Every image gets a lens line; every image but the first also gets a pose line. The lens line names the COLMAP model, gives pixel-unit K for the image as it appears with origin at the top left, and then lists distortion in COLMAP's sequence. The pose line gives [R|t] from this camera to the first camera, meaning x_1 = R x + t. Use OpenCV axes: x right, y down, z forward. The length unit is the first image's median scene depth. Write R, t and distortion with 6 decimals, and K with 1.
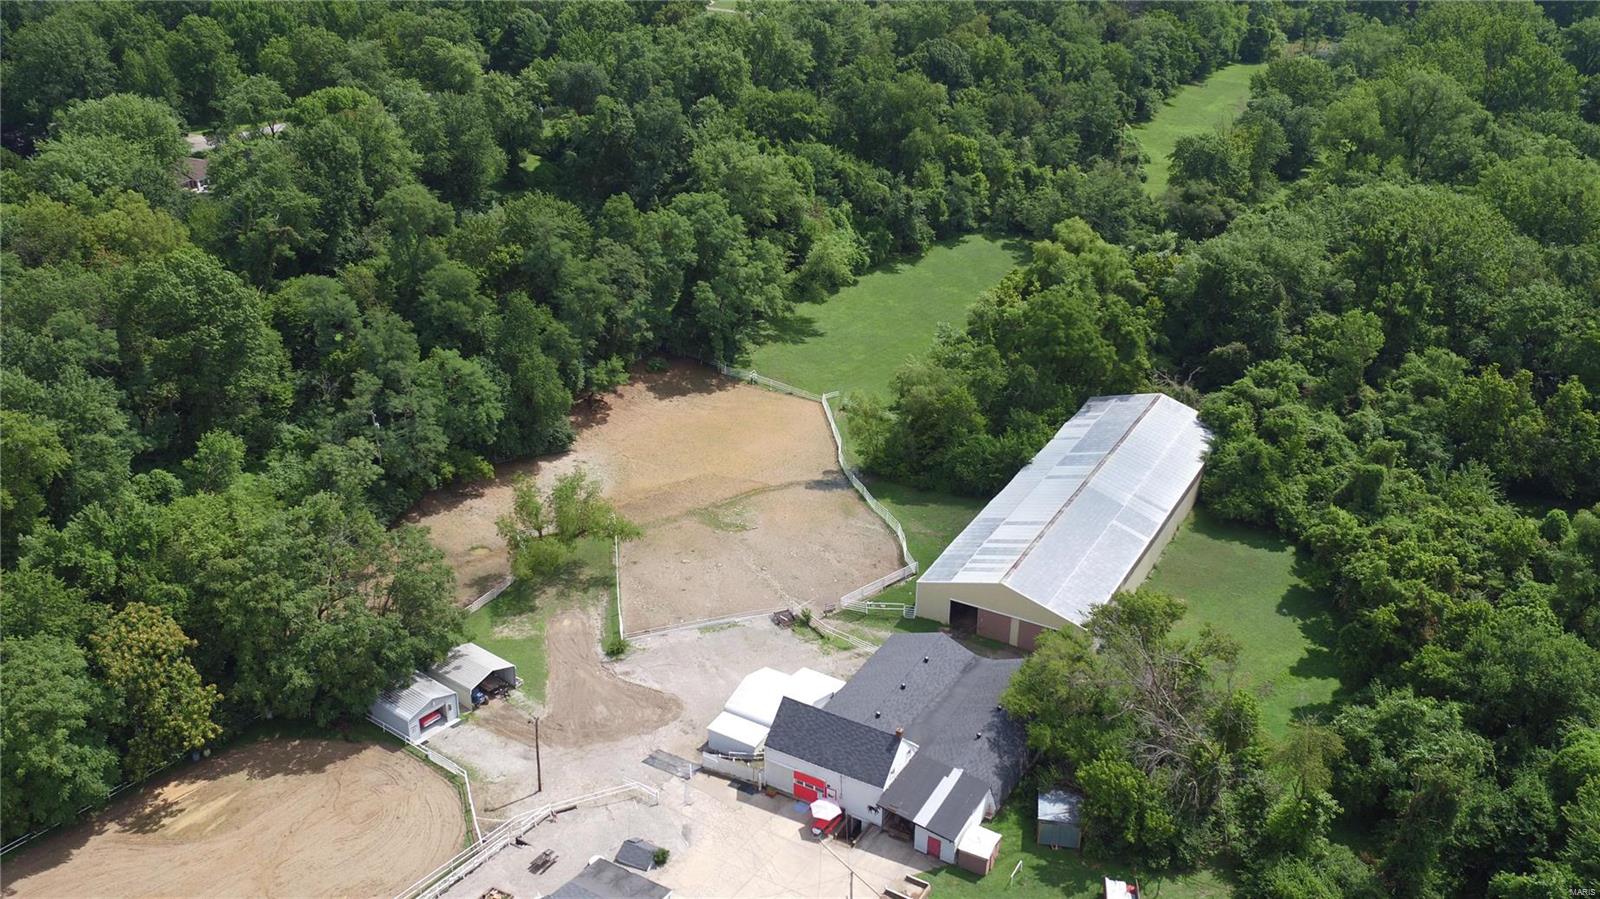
lens RADIAL K [[1402.0, 0, 796.2], [0, 1402.0, 452.5], [0, 0, 1]] dist [-0.004109, 0.012928]
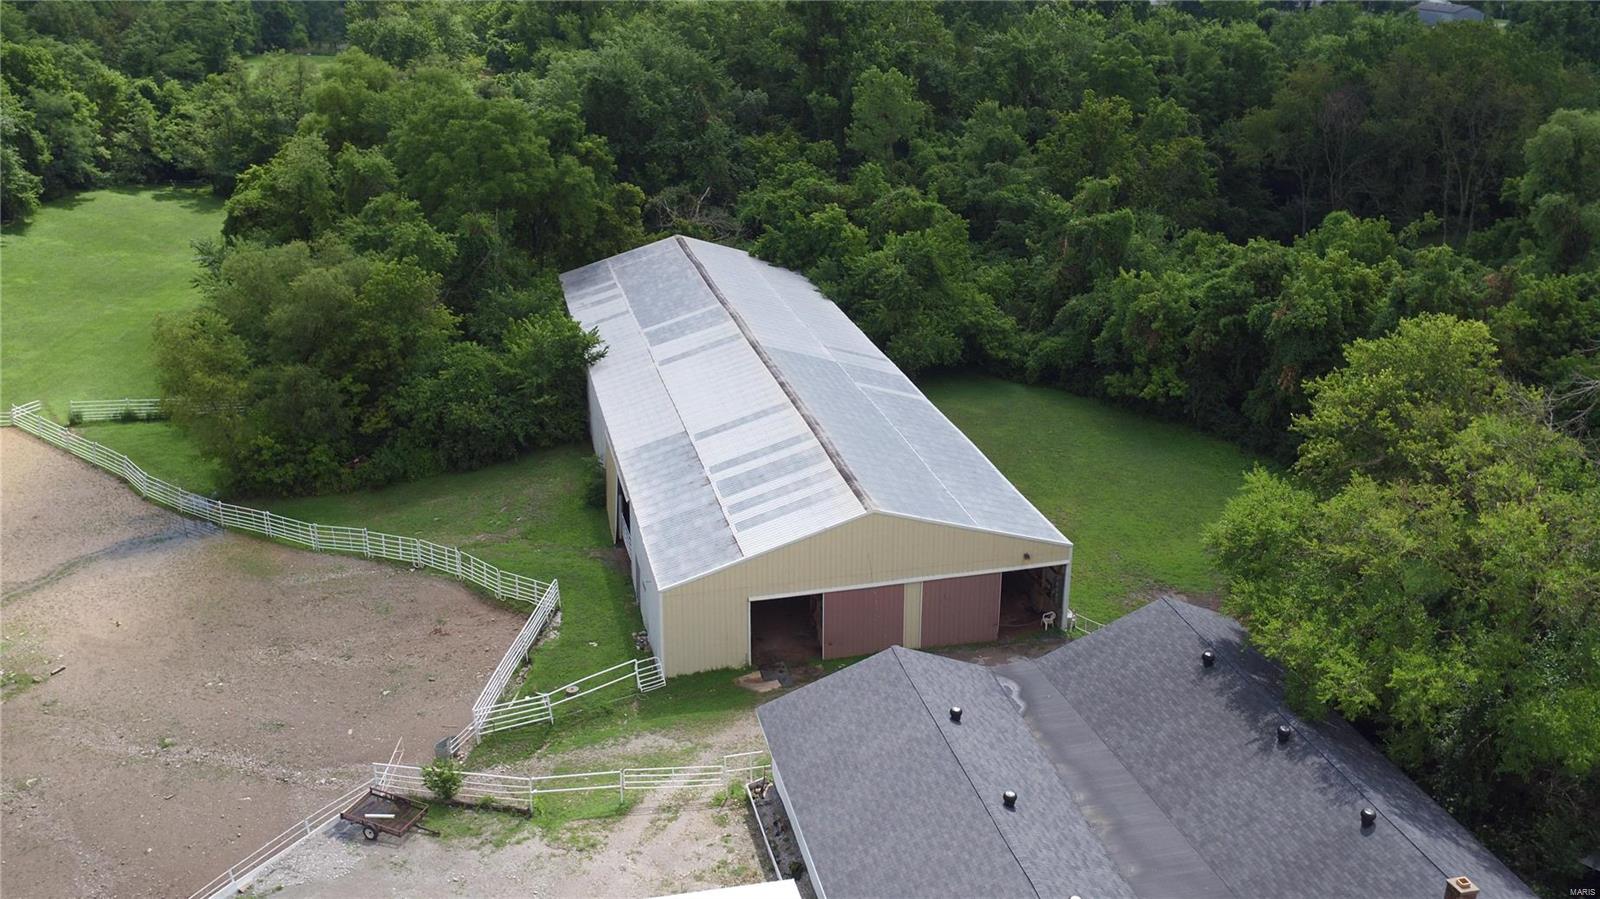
lens RADIAL K [[1402.0, 0, 798.9], [0, 1402.0, 460.0], [0, 0, 1]] dist [-0.004109, 0.012928]
pose [[0.725760, -0.253173, 0.639668, -0.110157], [0.304876, 0.951893, 0.030839, 0.048011], [-0.616703, 0.172638, 0.768032, 0.560246]]
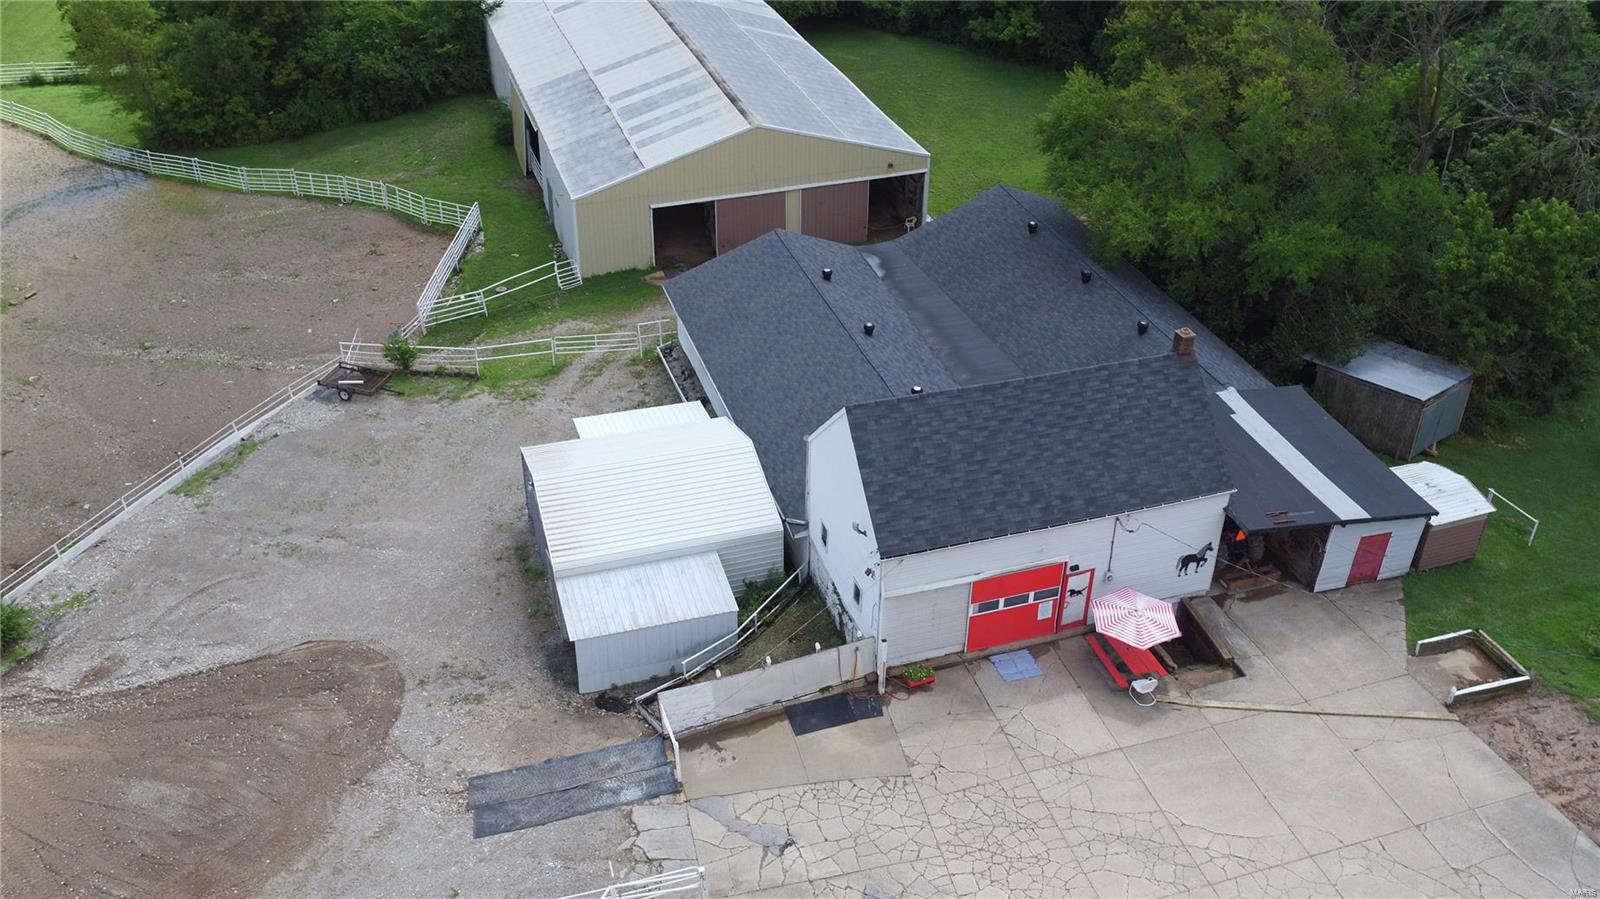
lens RADIAL K [[1402.0, 0, 798.1], [0, 1402.0, 455.9], [0, 0, 1]] dist [-0.004109, 0.012928]
pose [[0.667298, -0.406938, 0.623790, -0.155657], [0.324238, 0.912731, 0.248579, 0.066702], [-0.670509, 0.036380, 0.741009, 0.519031]]
